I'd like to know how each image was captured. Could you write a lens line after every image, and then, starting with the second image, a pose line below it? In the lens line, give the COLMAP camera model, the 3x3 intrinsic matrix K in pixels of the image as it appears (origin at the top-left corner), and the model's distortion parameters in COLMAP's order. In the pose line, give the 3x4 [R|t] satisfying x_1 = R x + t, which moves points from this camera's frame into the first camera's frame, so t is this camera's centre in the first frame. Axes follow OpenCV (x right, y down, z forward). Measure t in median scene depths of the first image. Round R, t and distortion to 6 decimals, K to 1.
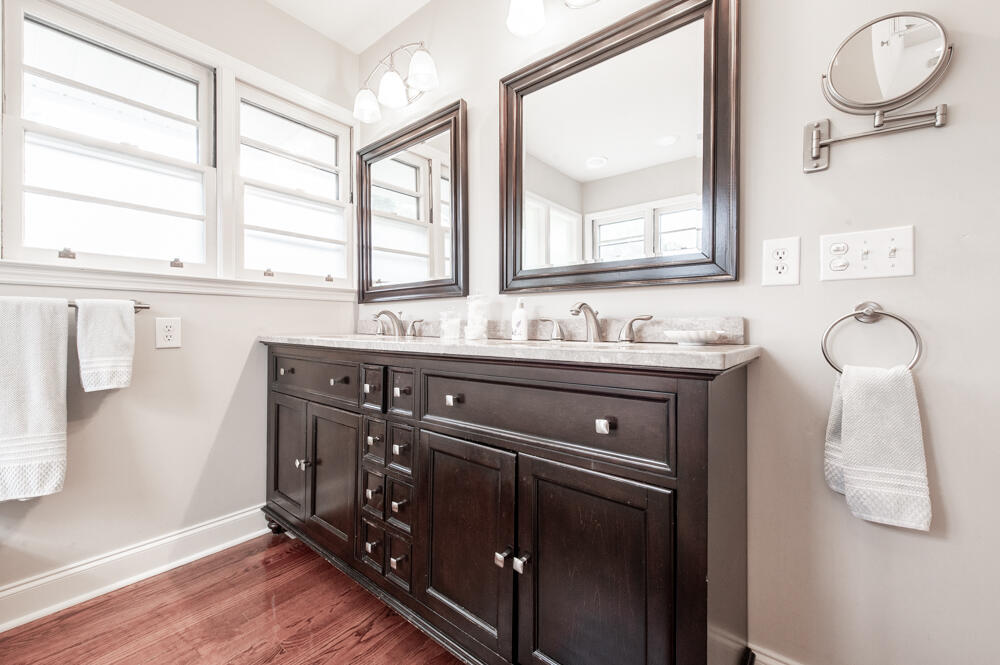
lens RADIAL K [[391.2, 0, 503.3], [0, 391.2, 320.6], [0, 0, 1]] dist [-0.002516, -0.000426]
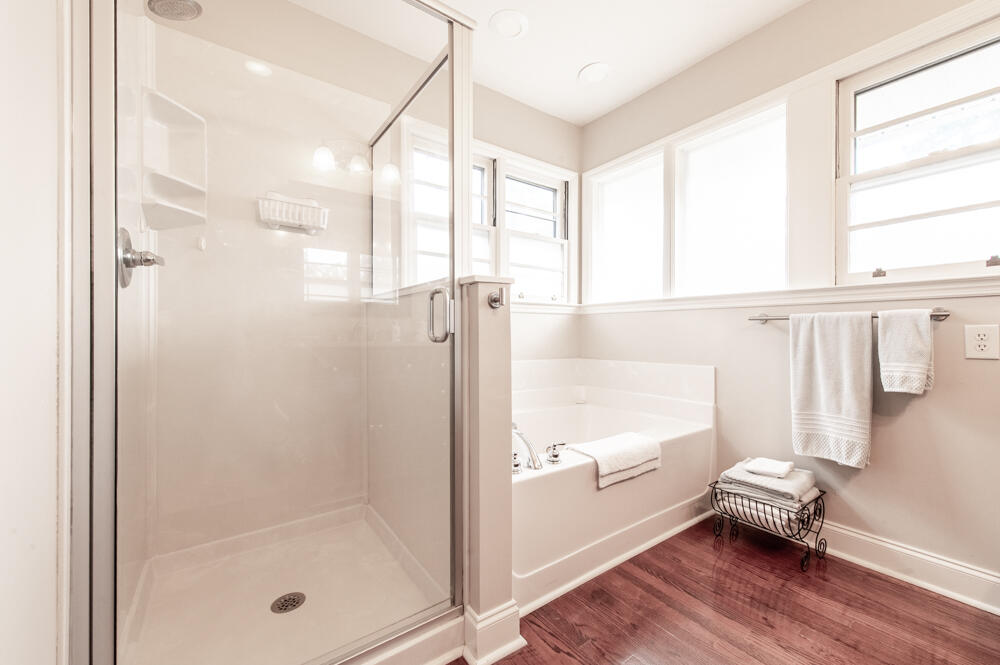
lens RADIAL K [[391.2, 0, 501.3], [0, 391.2, 335.3], [0, 0, 1]] dist [-0.002516, -0.000426]
pose [[-0.276210, -0.001340, -0.961096, 0.343278], [0.006517, 0.999973, -0.003267, 0.013731], [0.961075, -0.007166, -0.276194, 0.231482]]
